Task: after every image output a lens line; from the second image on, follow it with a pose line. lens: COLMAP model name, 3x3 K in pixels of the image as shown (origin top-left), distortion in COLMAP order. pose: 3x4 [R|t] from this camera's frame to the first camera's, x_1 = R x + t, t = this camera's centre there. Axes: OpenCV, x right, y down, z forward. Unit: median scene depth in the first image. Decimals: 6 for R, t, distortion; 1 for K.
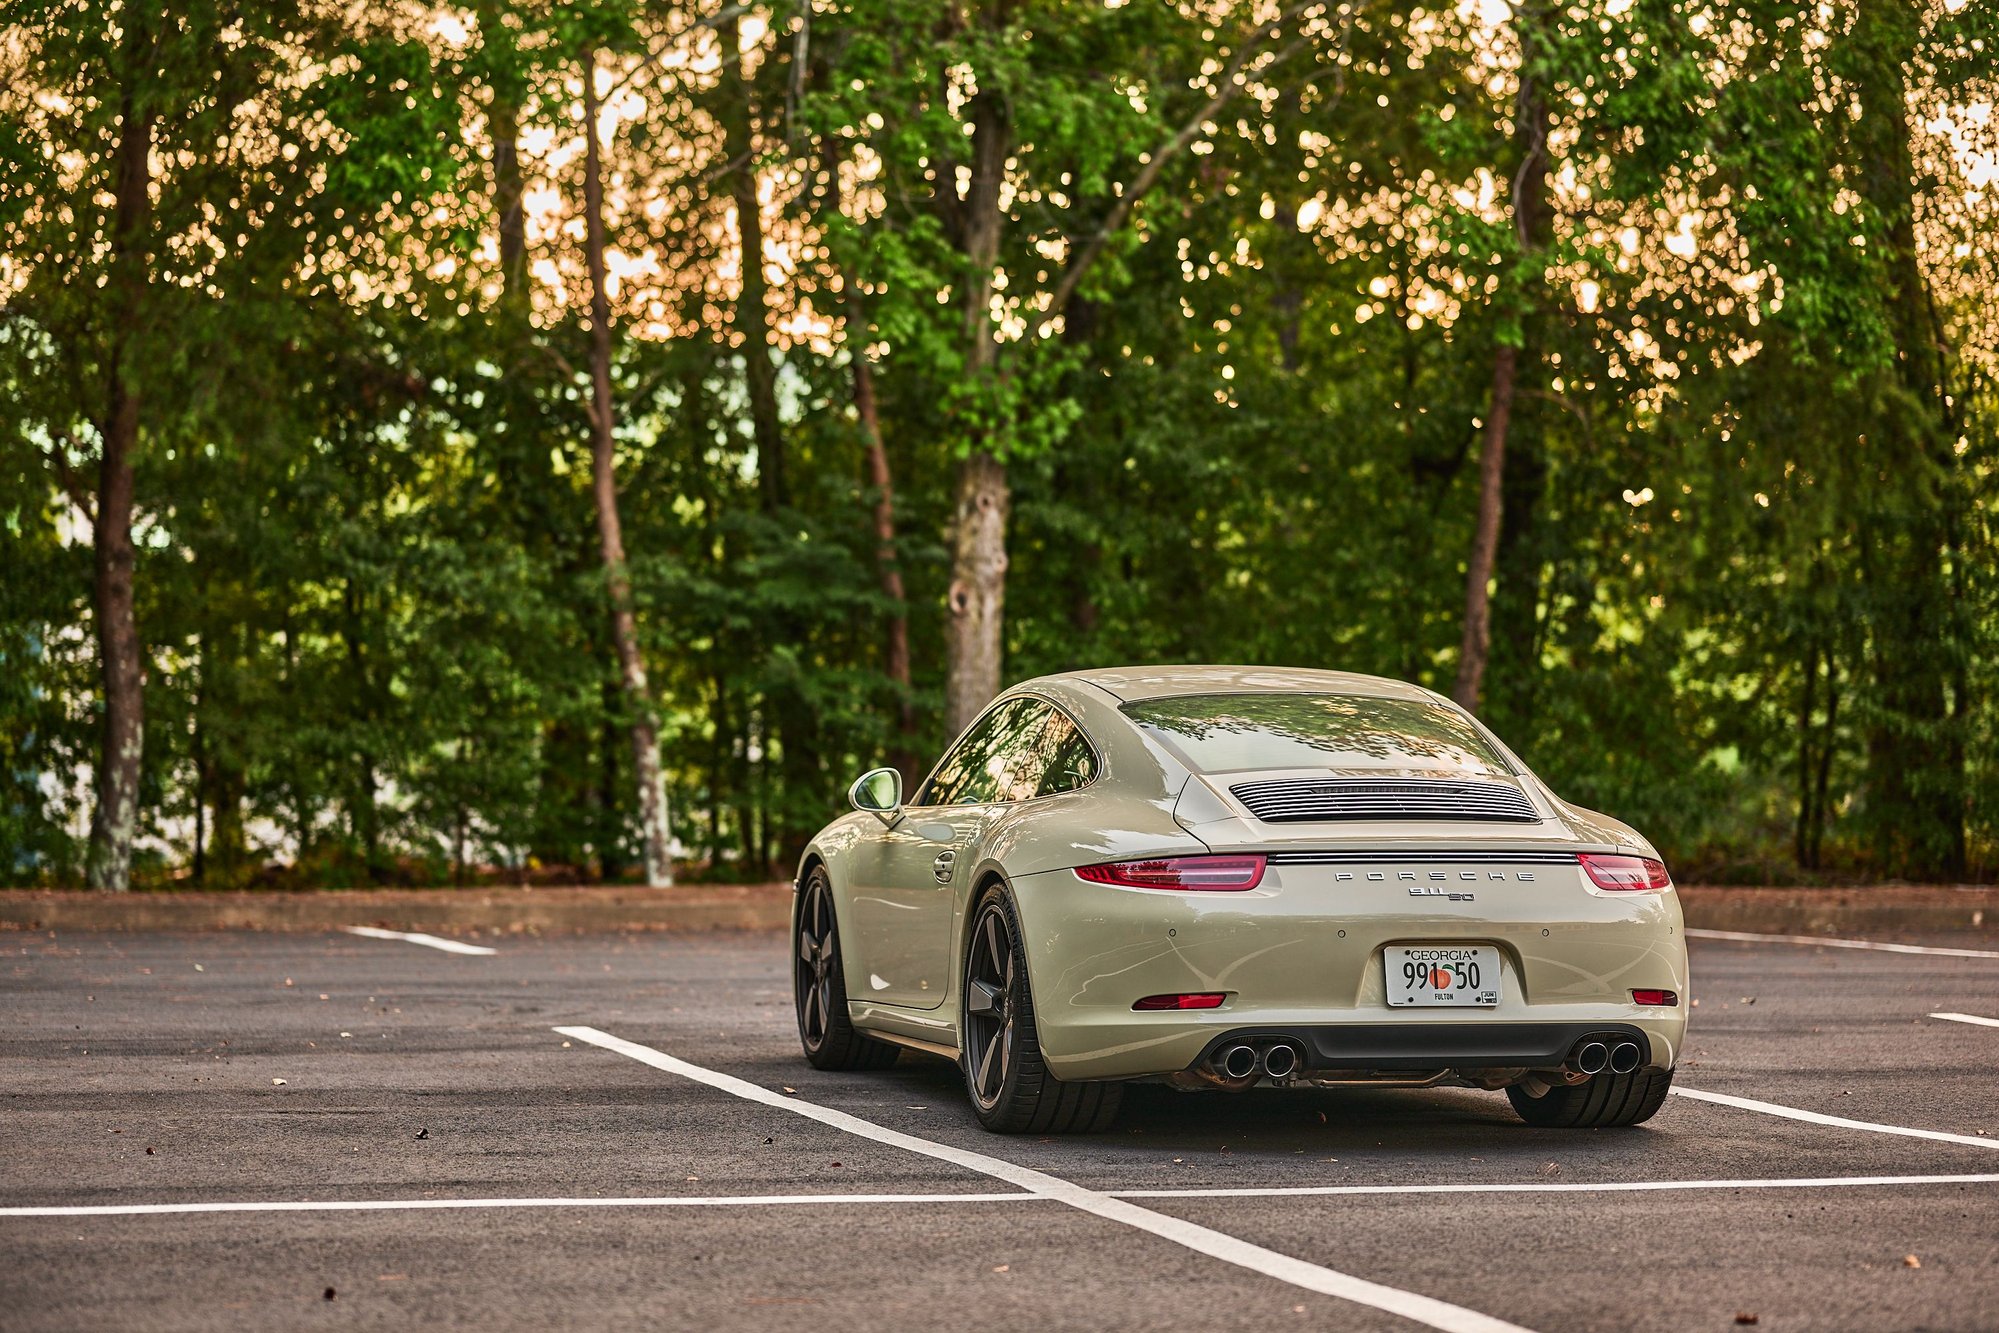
lens RADIAL K [[4761.9, 0, 999.5], [0, 4761.9, 666.5], [0, 0, 1]] dist [0.008739, 0.115364]
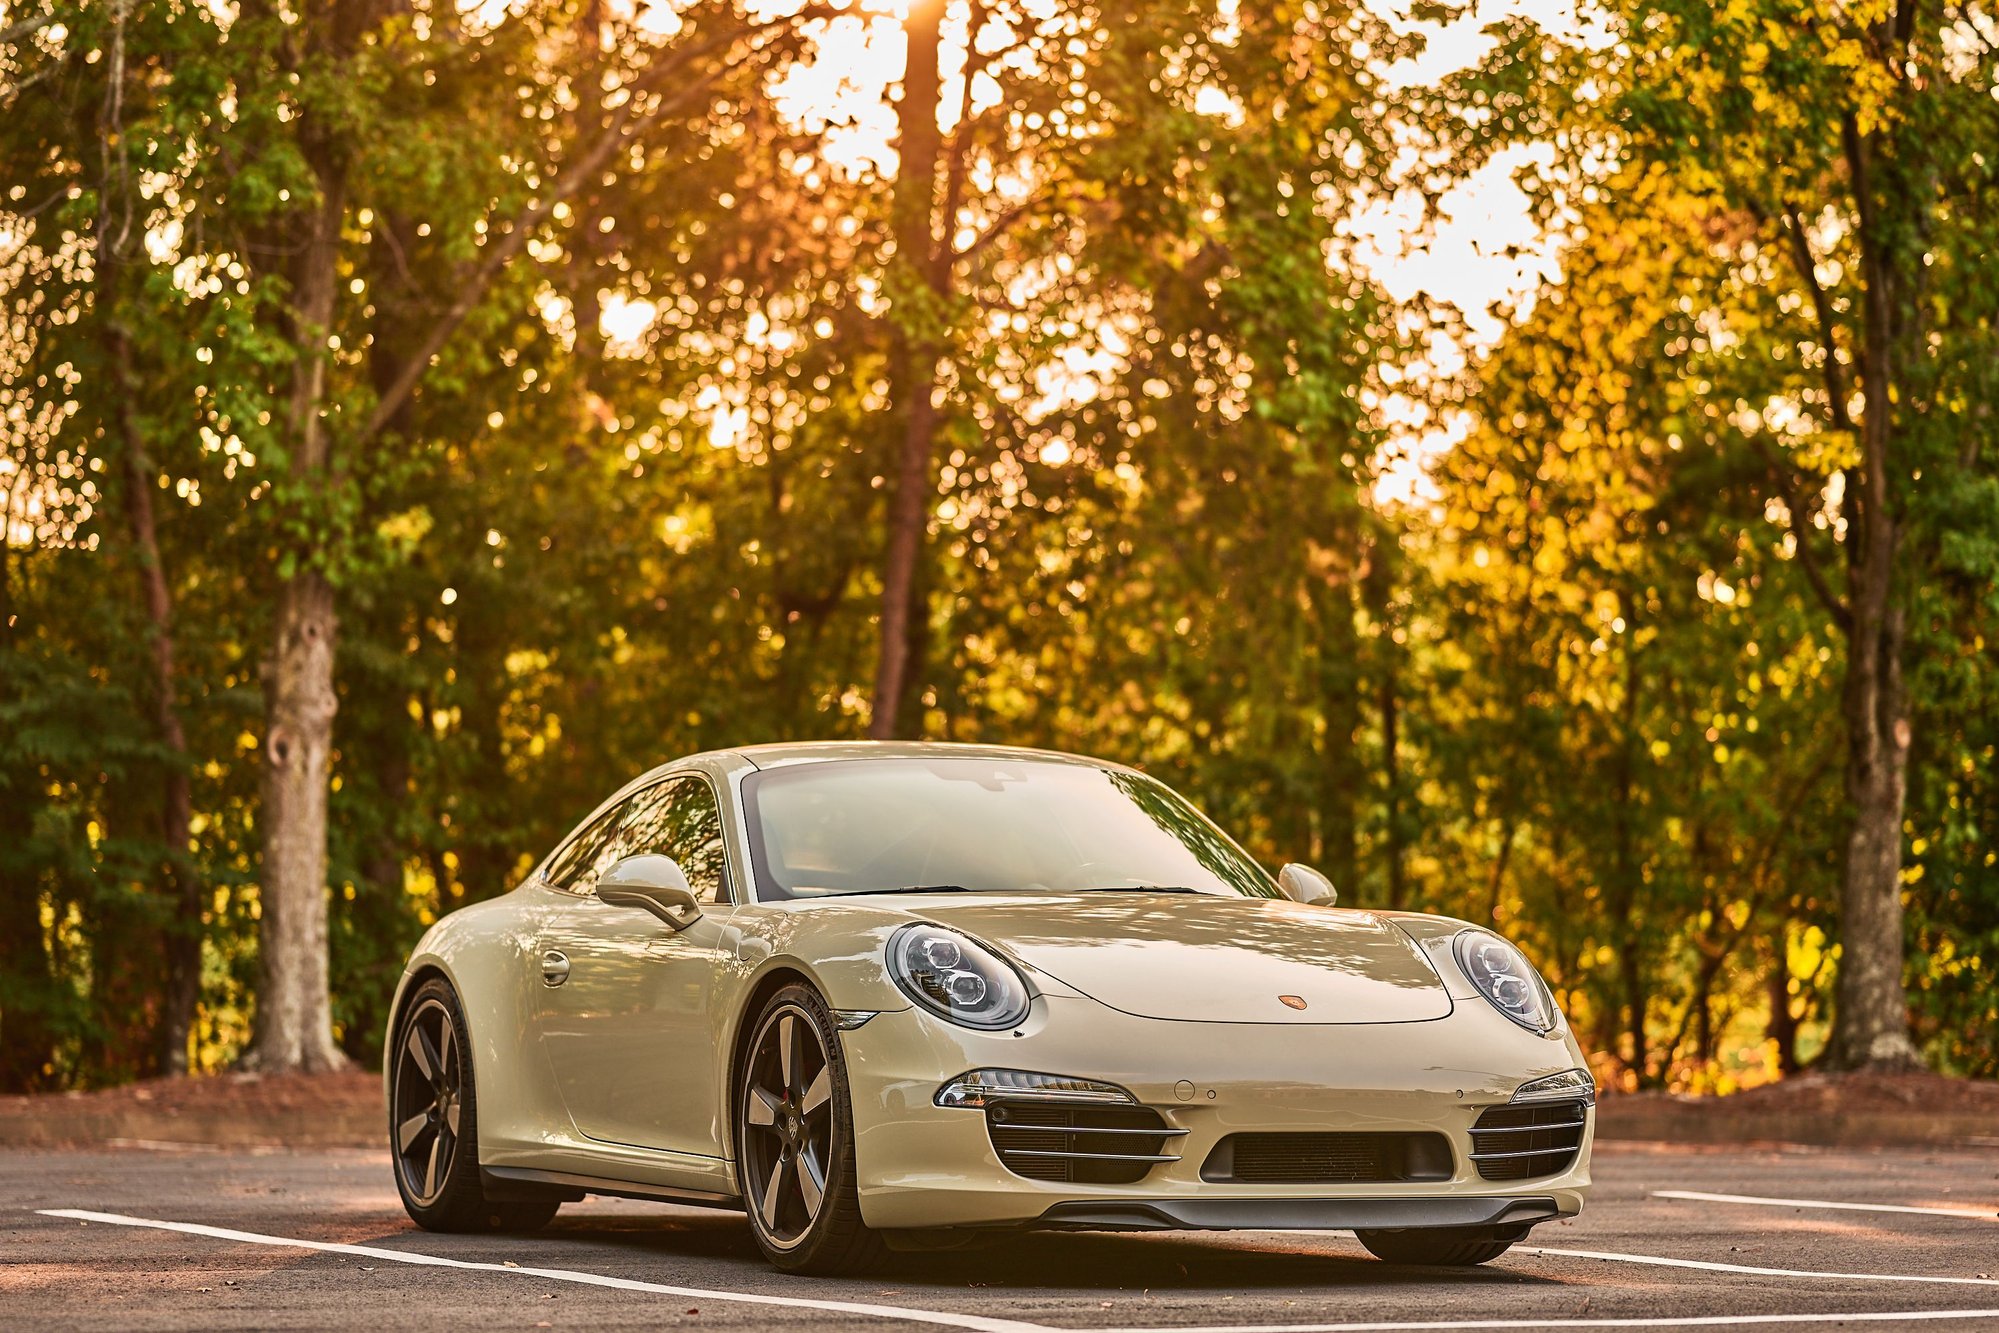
lens RADIAL K [[5544.5, 0, 985.2], [0, 5544.5, 712.9], [0, 0, 1]] dist [0.028138, -0.344885]
pose [[0.984573, 0.007857, 0.174799, -0.134892], [-0.001454, 0.999324, -0.036727, 0.035565], [-0.174969, 0.035906, 0.983919, 0.075862]]
